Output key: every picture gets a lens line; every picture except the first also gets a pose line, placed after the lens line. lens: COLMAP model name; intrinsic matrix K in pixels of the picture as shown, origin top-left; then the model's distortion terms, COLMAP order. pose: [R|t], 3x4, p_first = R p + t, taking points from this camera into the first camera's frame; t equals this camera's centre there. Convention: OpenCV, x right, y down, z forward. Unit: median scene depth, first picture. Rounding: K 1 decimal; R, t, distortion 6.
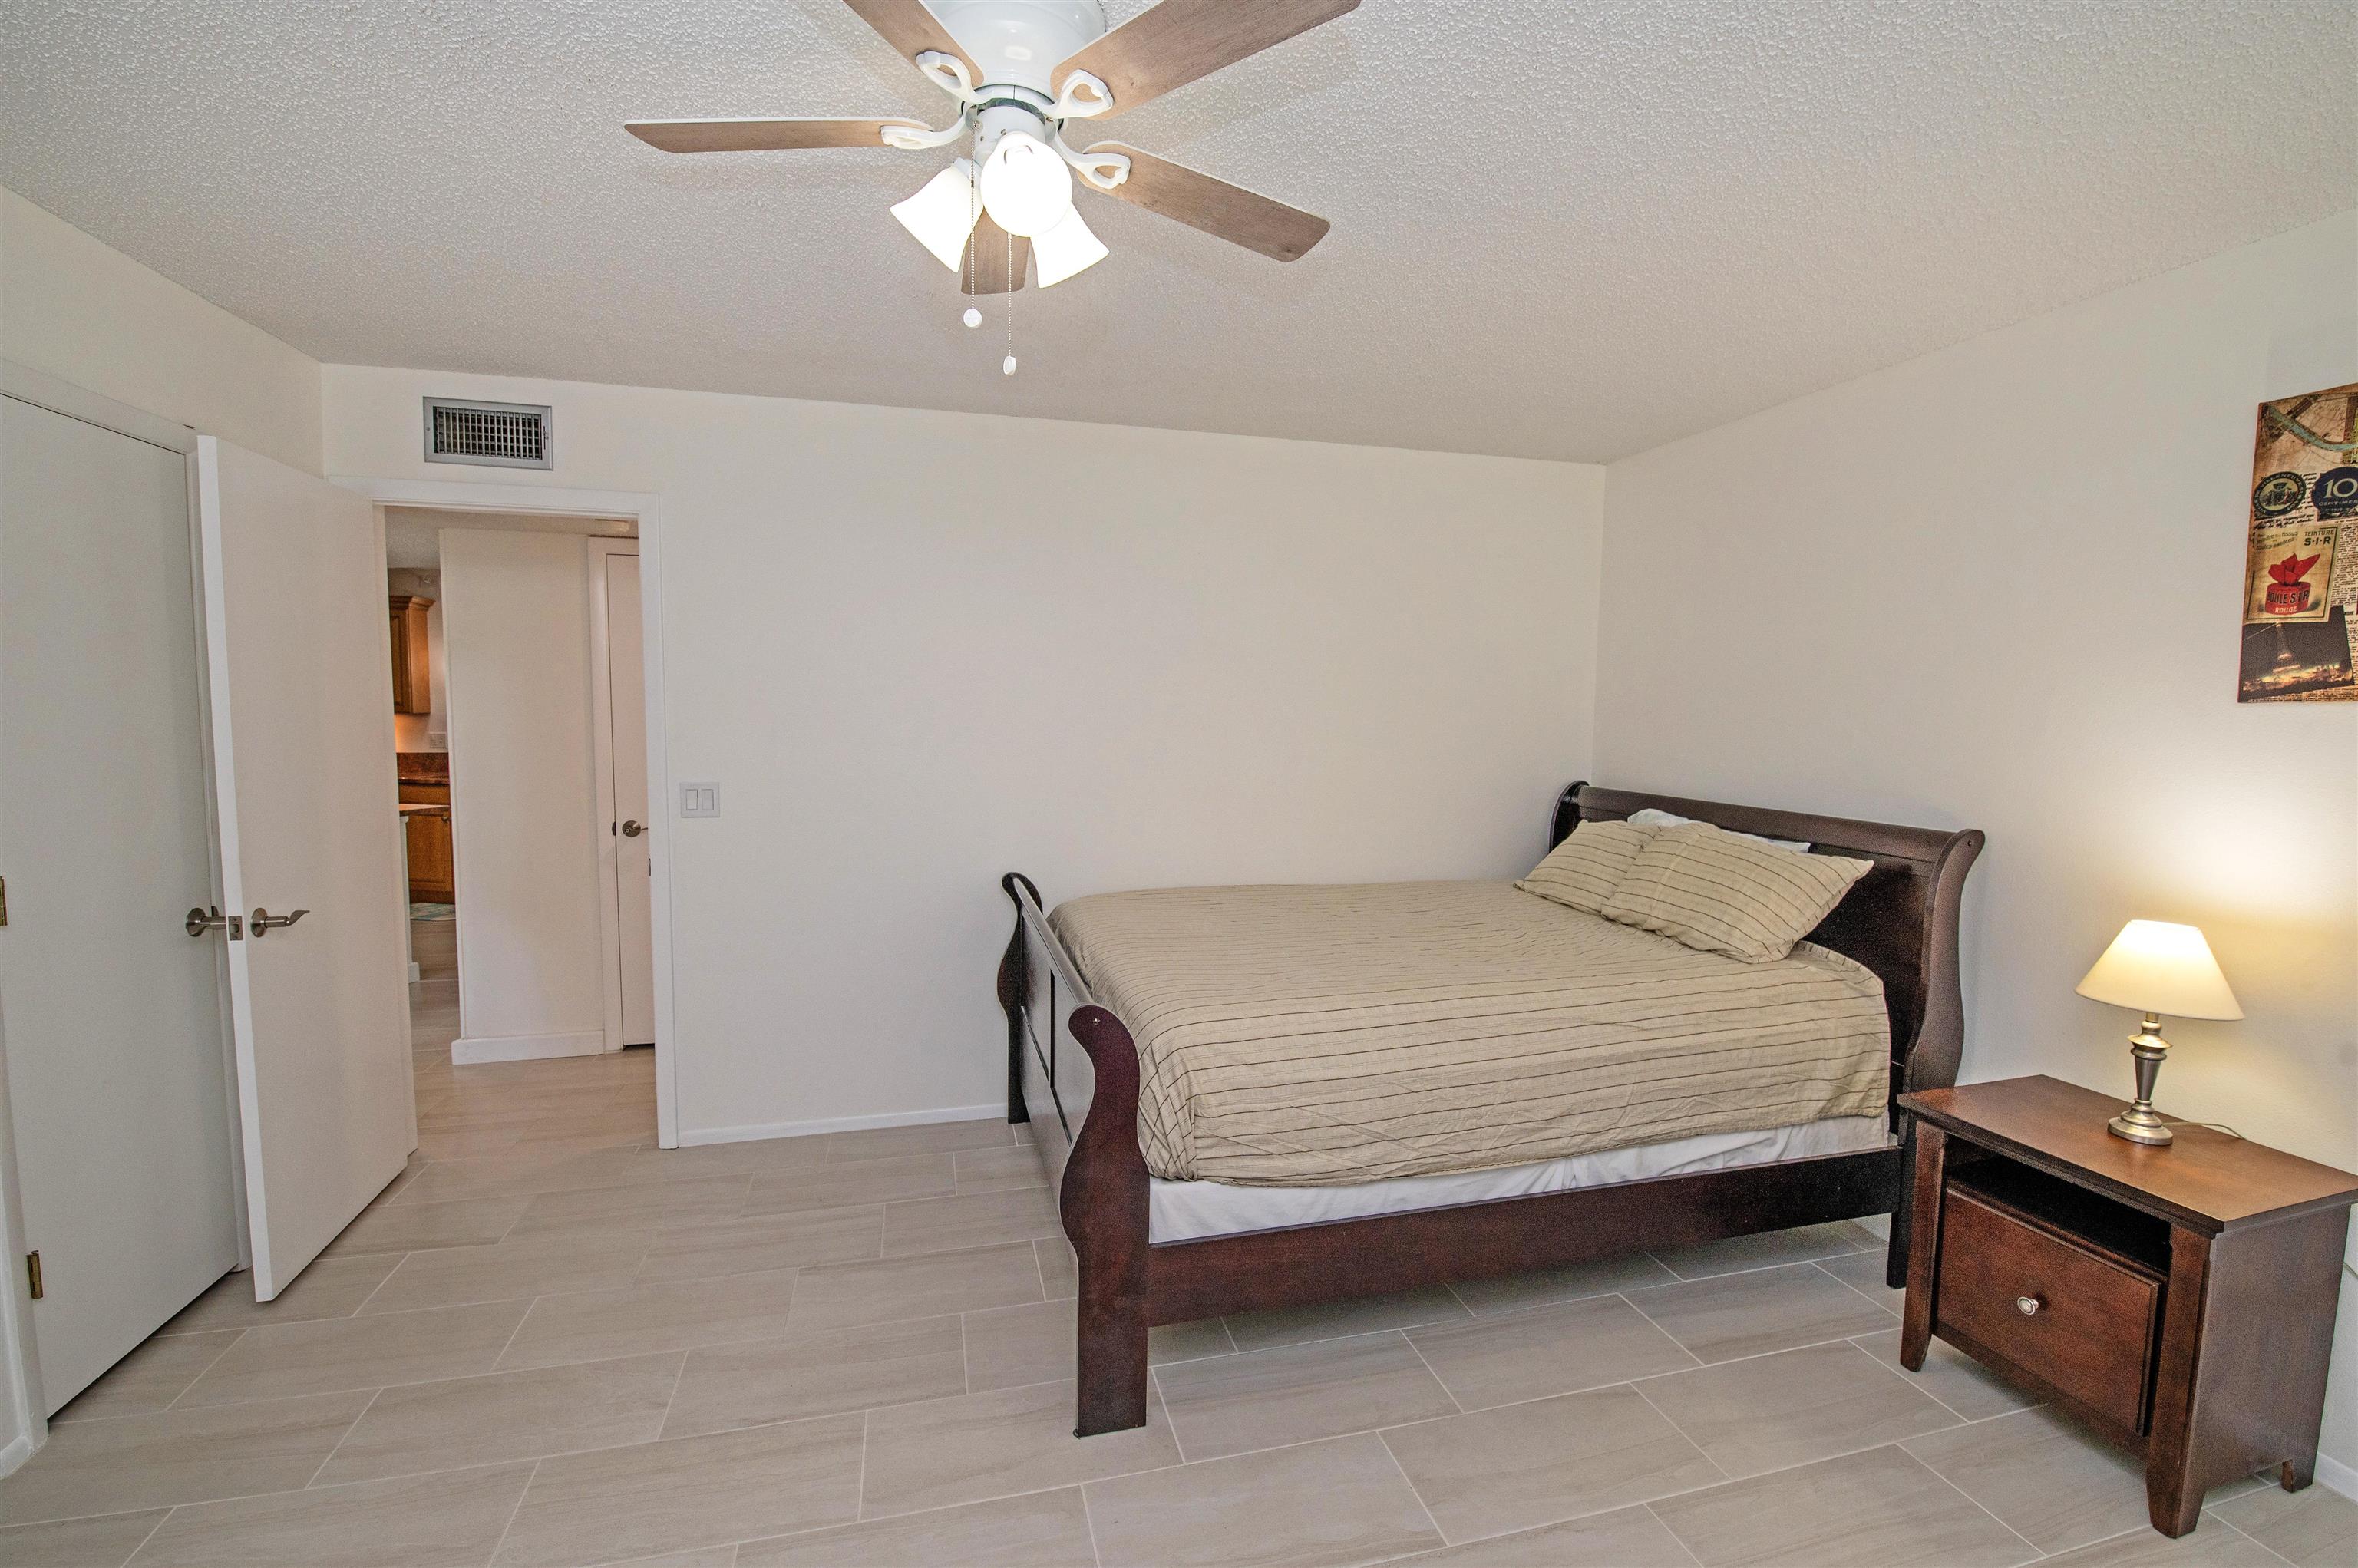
lens RADIAL K [[1040.3, 0, 1186.3], [0, 1040.3, 787.5], [0, 0, 1]] dist [-0.010288, -0.005071]
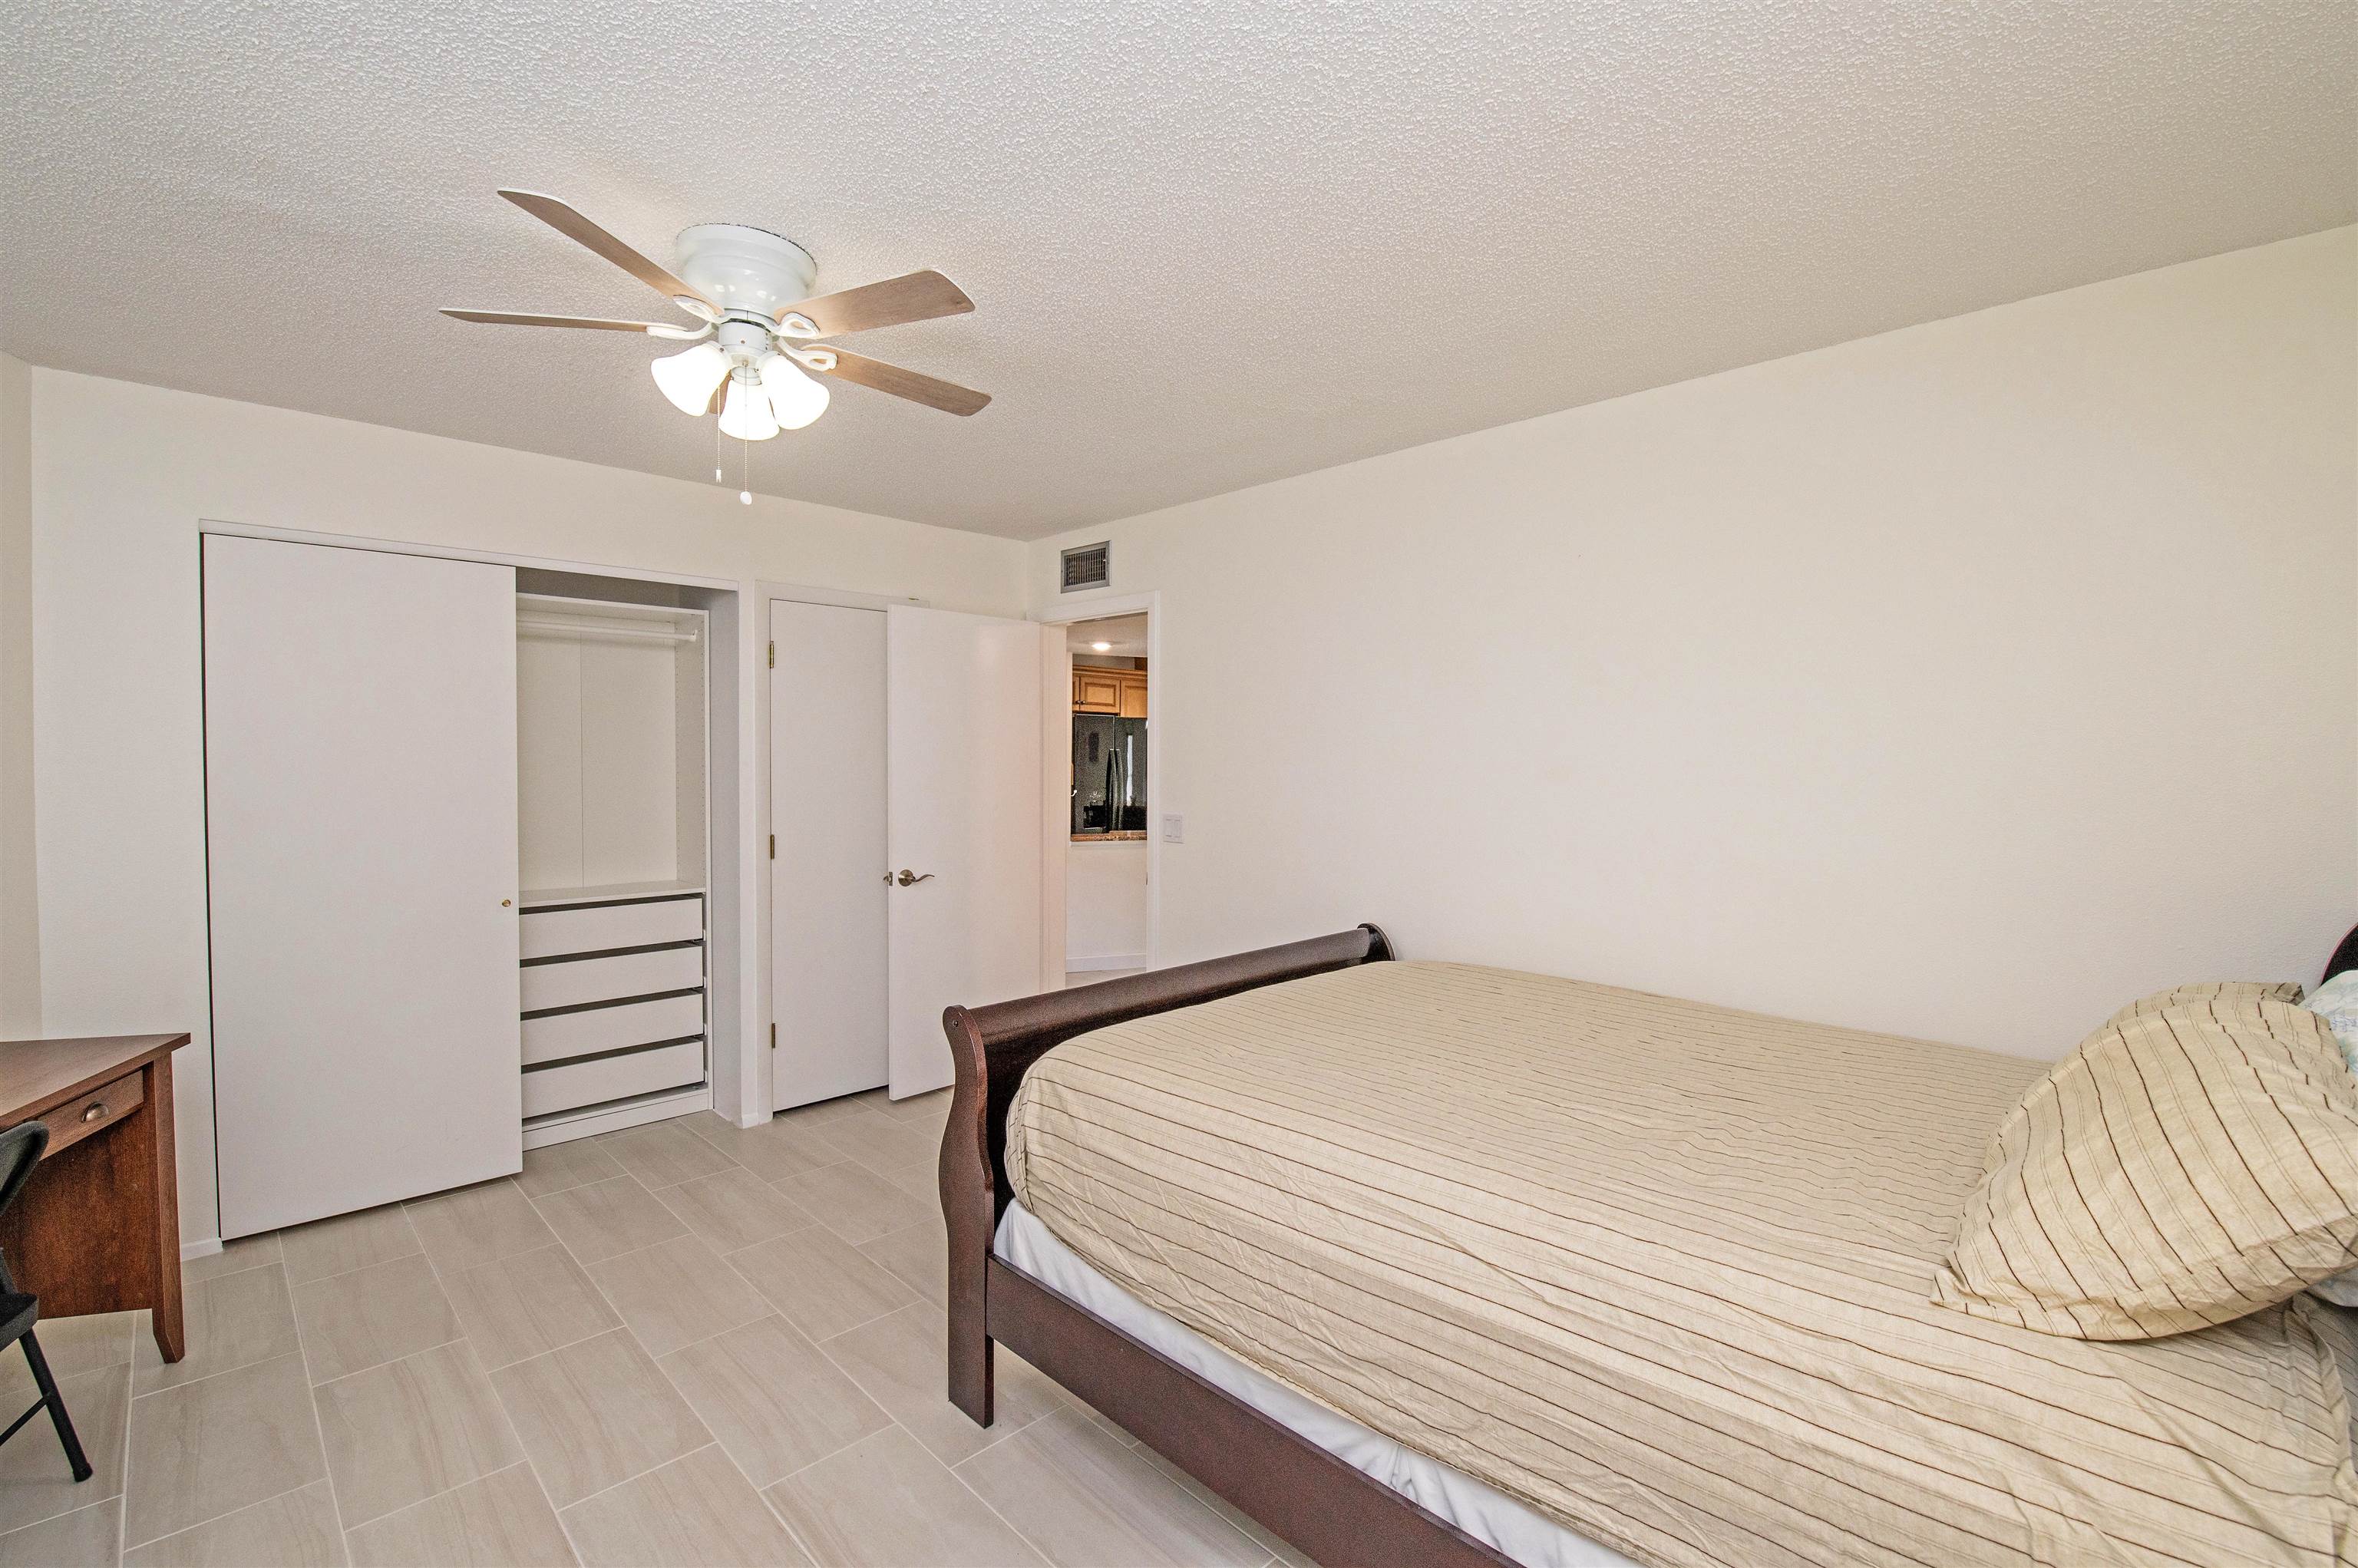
lens RADIAL K [[1040.3, 0, 1177.7], [0, 1040.3, 779.7], [0, 0, 1]] dist [-0.010288, -0.005071]
pose [[0.481560, 0.009613, -0.876360, 0.861050], [-0.066222, 0.997480, -0.025448, -0.021044], [0.873908, 0.070289, 0.480983, 0.555812]]
